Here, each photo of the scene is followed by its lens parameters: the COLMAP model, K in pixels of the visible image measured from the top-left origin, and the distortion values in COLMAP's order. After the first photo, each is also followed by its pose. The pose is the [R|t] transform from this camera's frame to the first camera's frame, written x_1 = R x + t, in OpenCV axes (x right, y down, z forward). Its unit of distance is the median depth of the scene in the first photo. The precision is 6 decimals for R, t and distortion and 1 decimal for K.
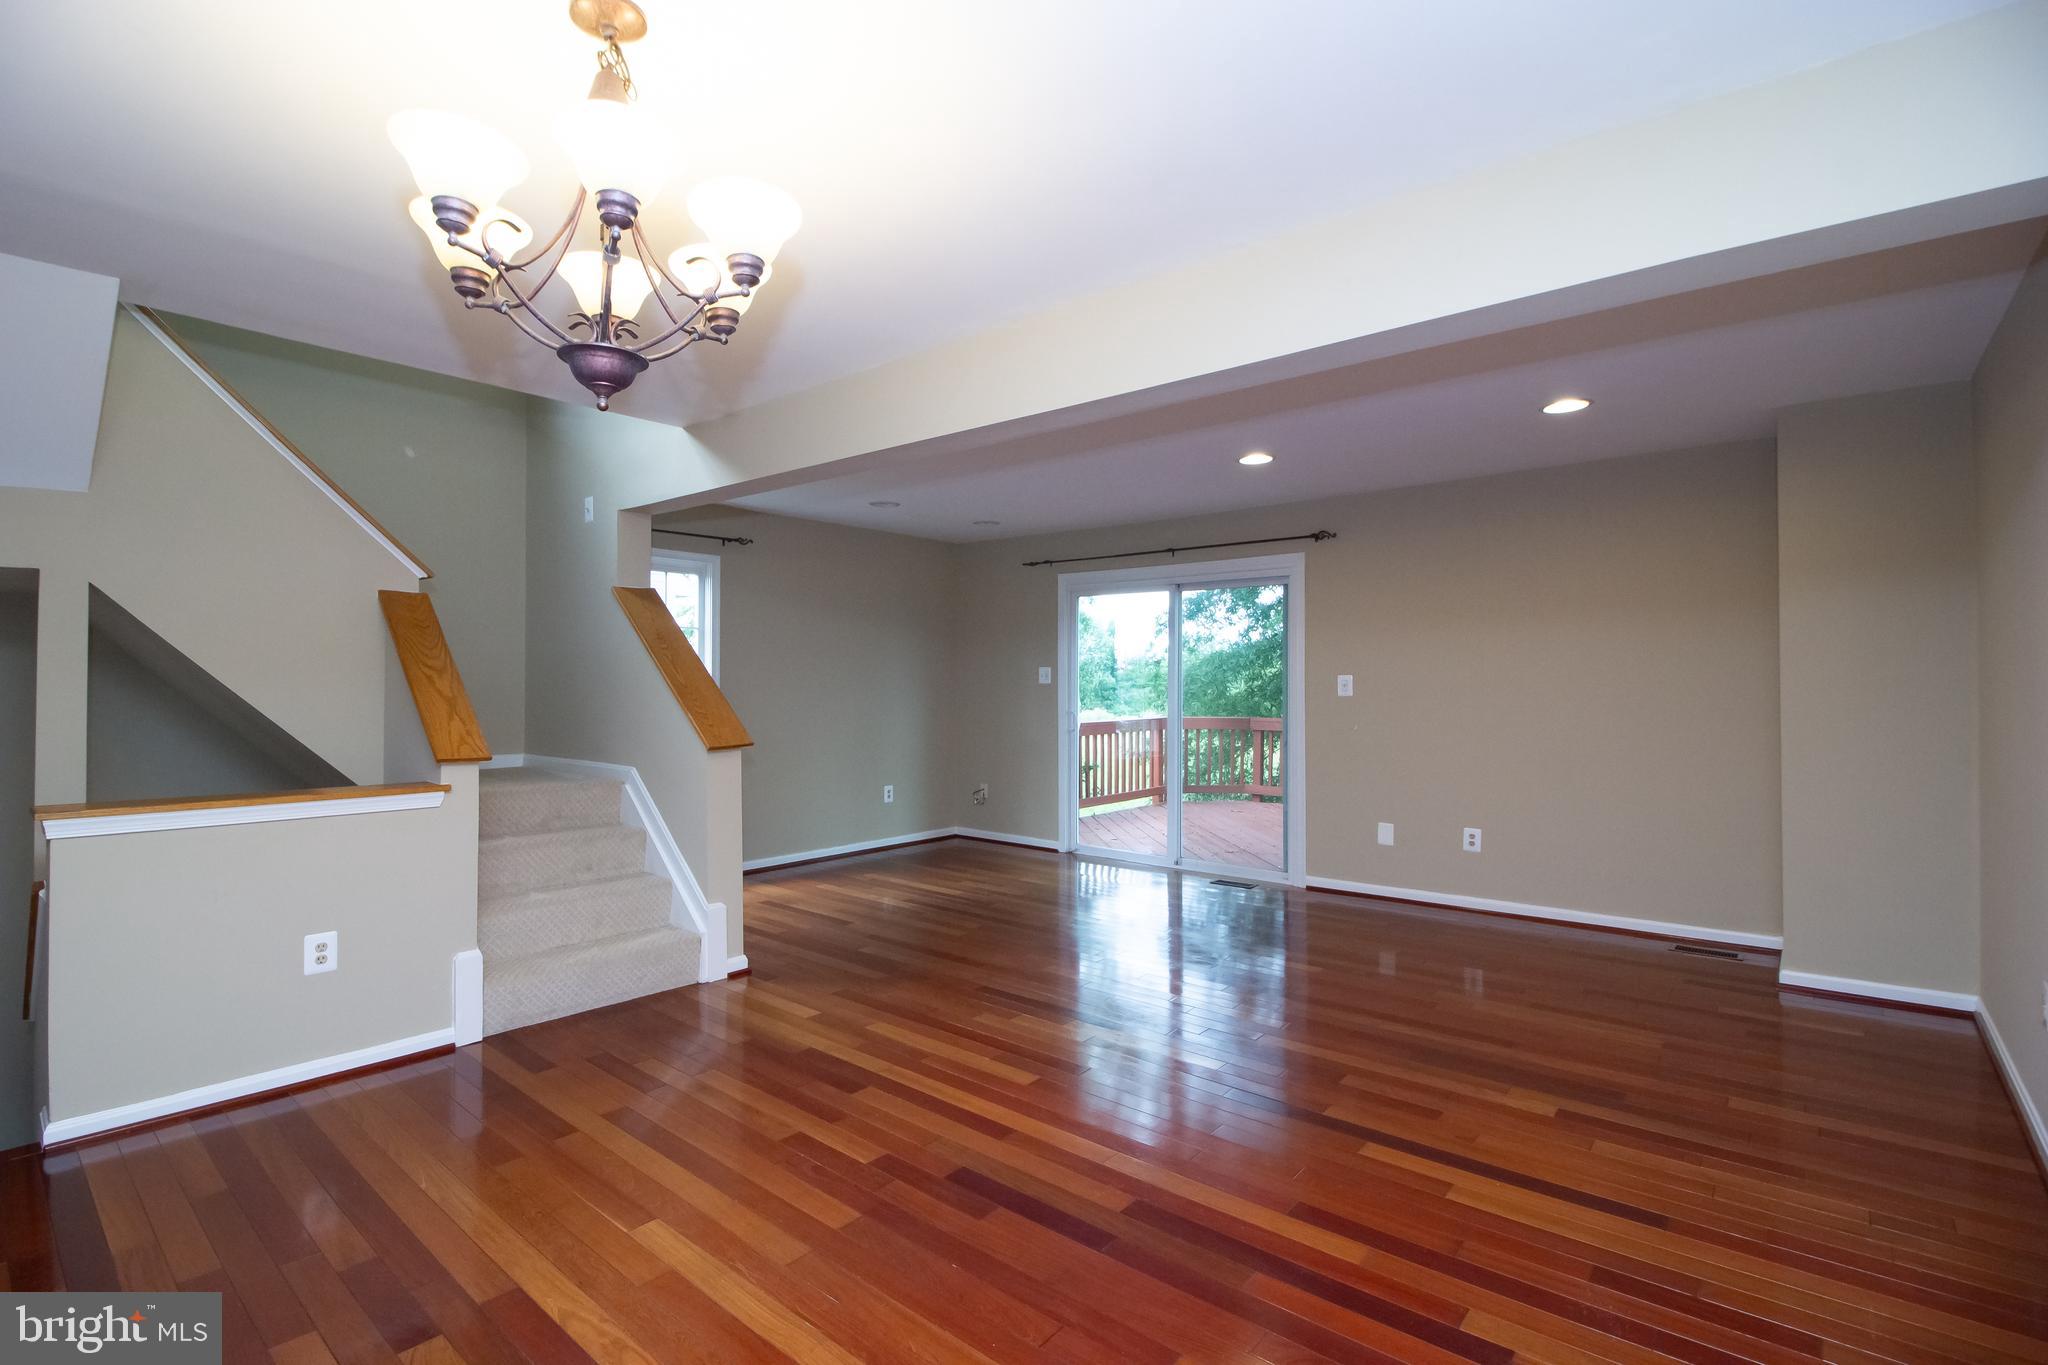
lens RADIAL K [[974.4, 0, 1024.0], [0, 974.4, 682.5], [0, 0, 1]] dist [0.000639, 0.000217]
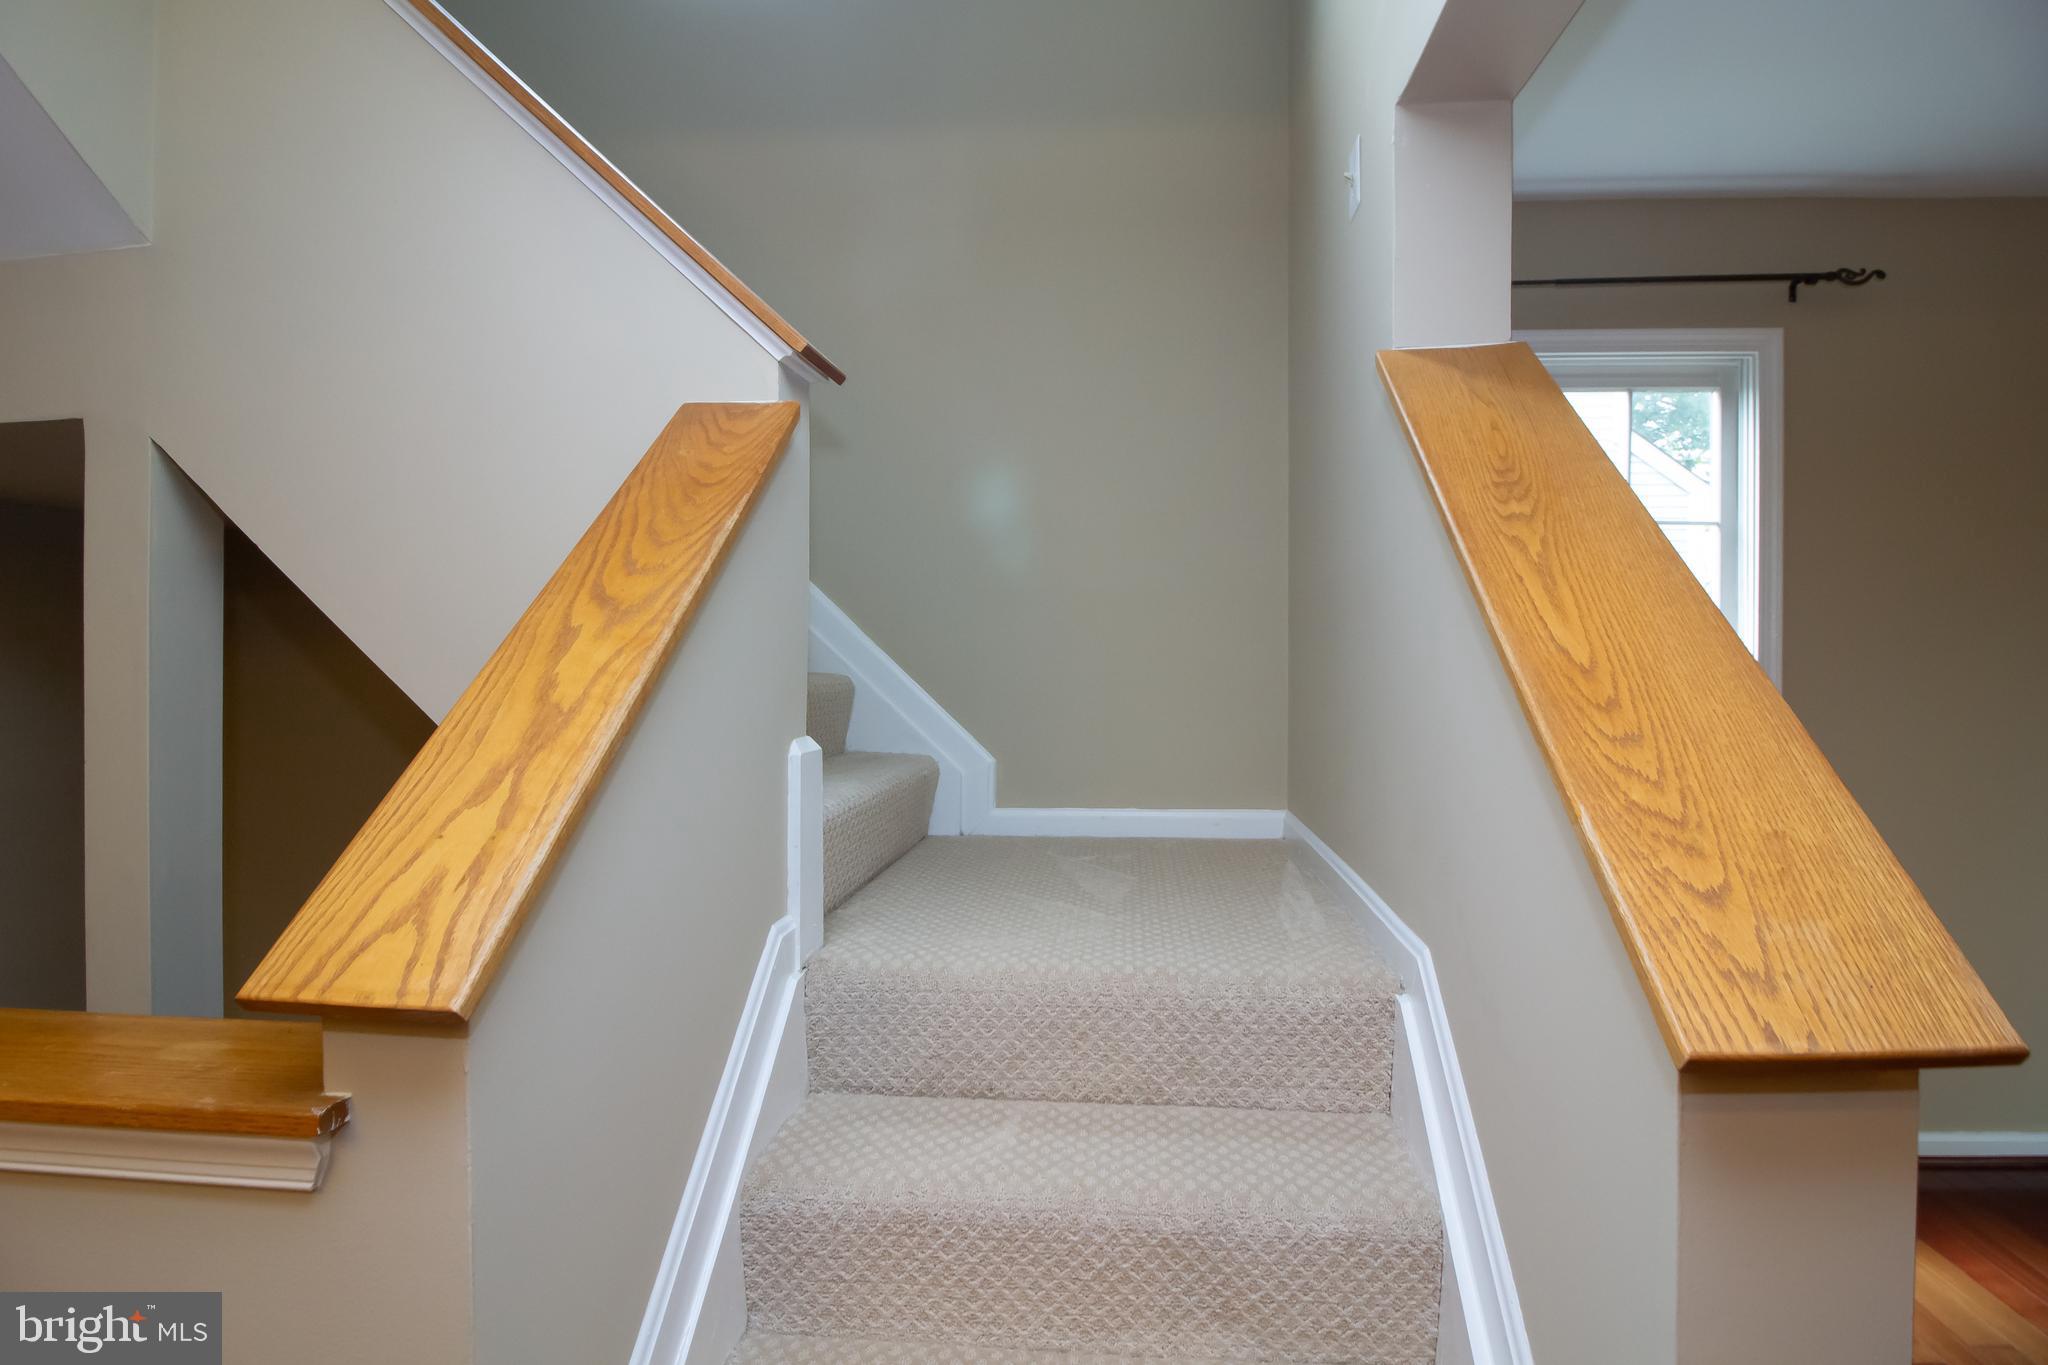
lens RADIAL K [[960.1, 0, 1022.4], [0, 960.1, 671.1], [0, 0, 1]] dist [0.001697, -0.010144]
pose [[0.576847, 0.001894, -0.816850, -0.247448], [0.003954, 0.999979, 0.005111, 0.004590], [0.816843, -0.006178, 0.576827, 0.751801]]
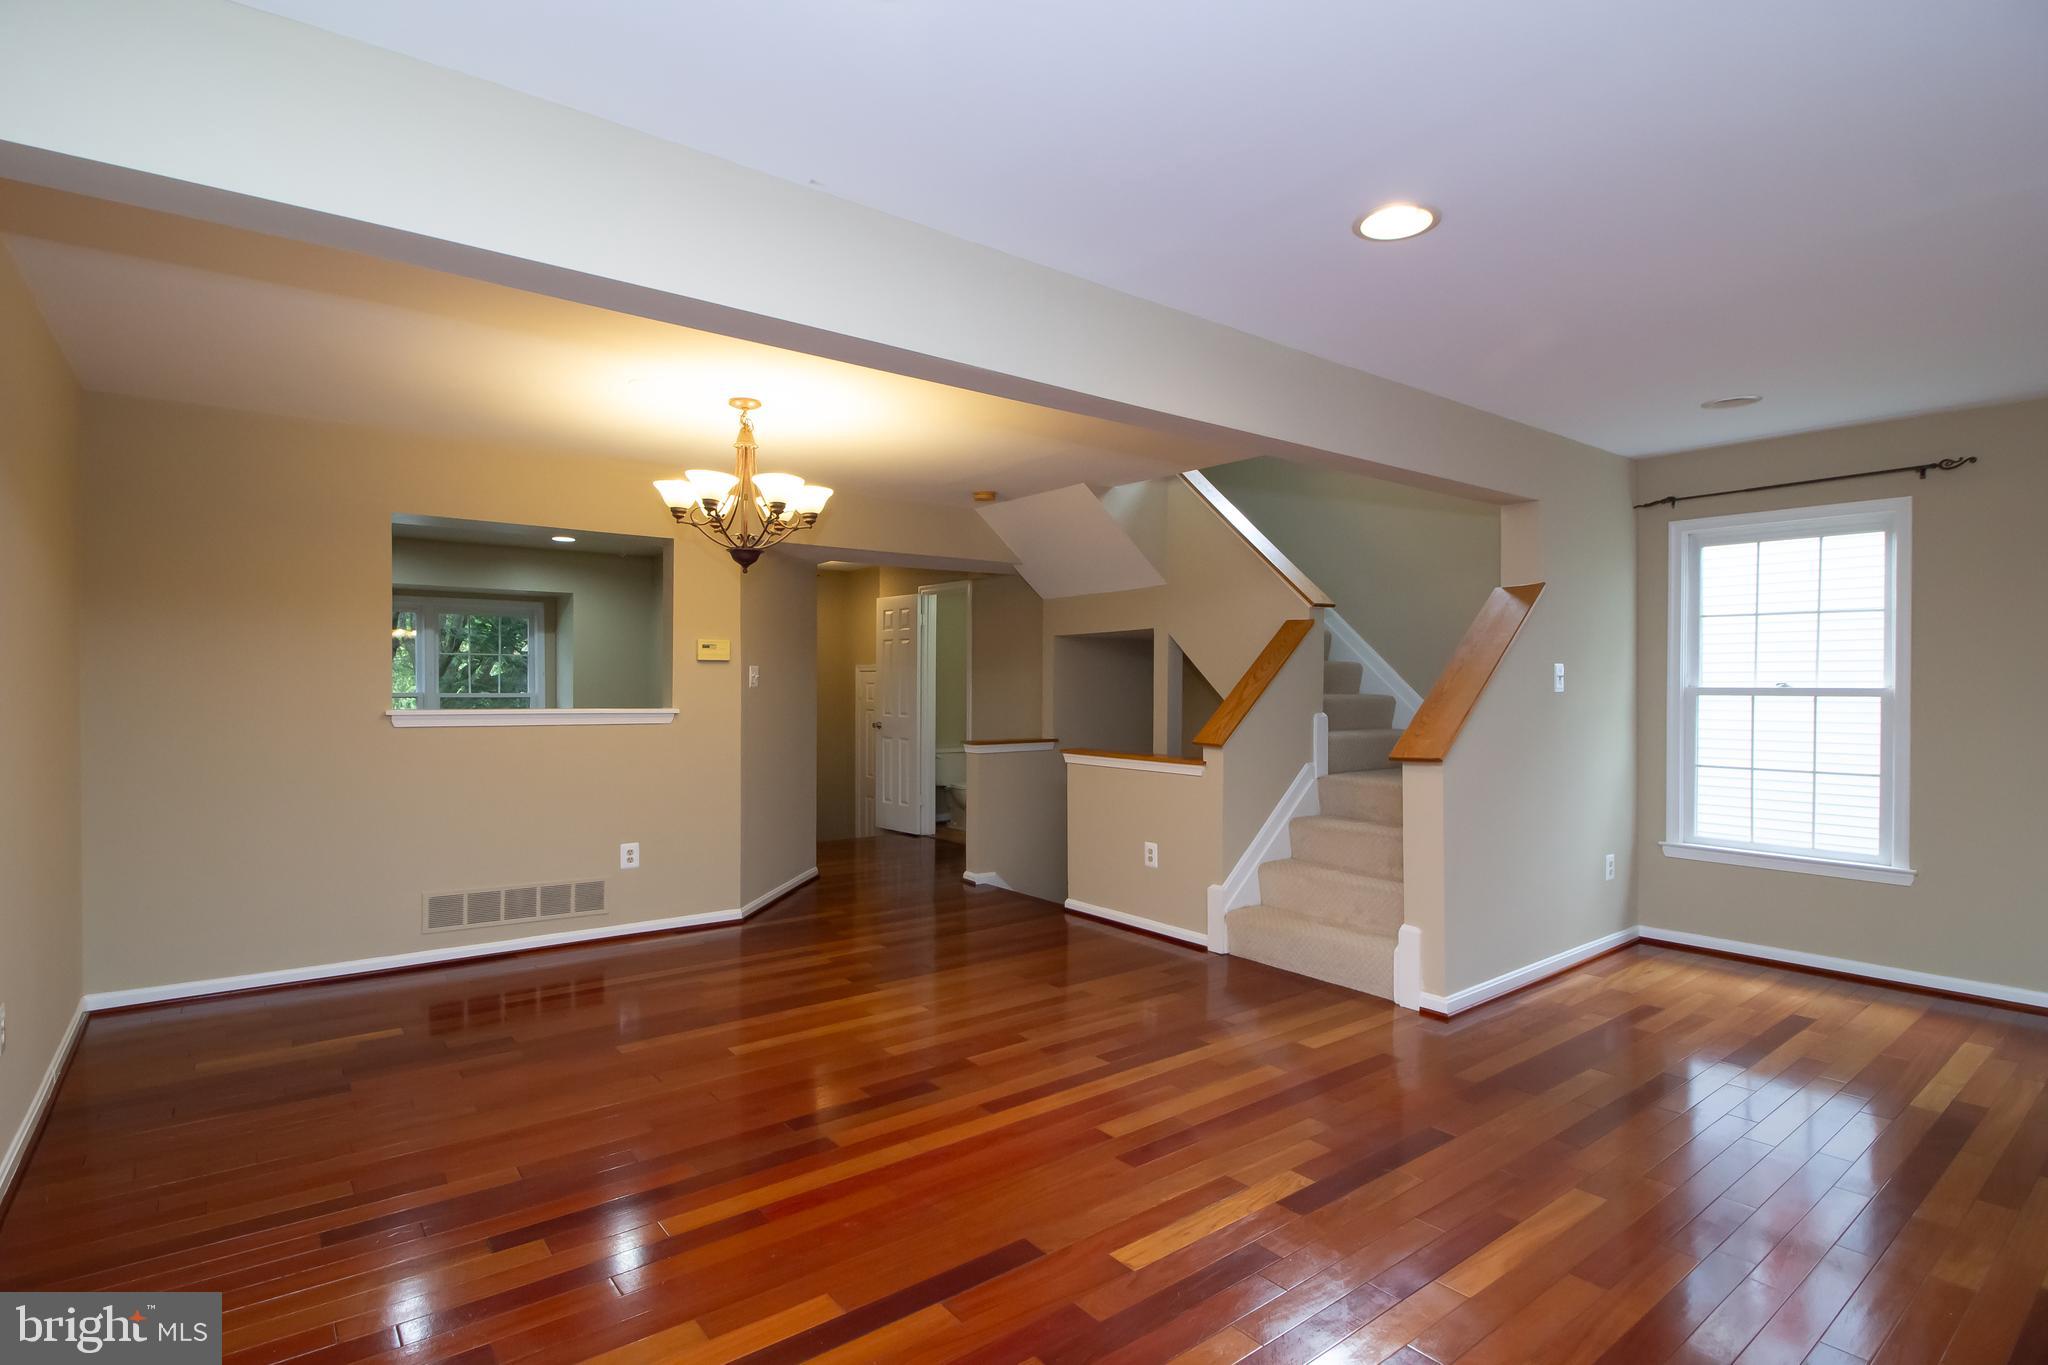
lens RADIAL K [[972.9, 0, 1024.0], [0, 972.9, 682.5], [0, 0, 1]] dist [0.001290, -0.010959]
pose [[-0.209489, -0.008164, -0.977777, 0.630766], [-0.002296, 0.999966, -0.007857, 0.002330], [0.977808, 0.000599, -0.209501, 0.780201]]
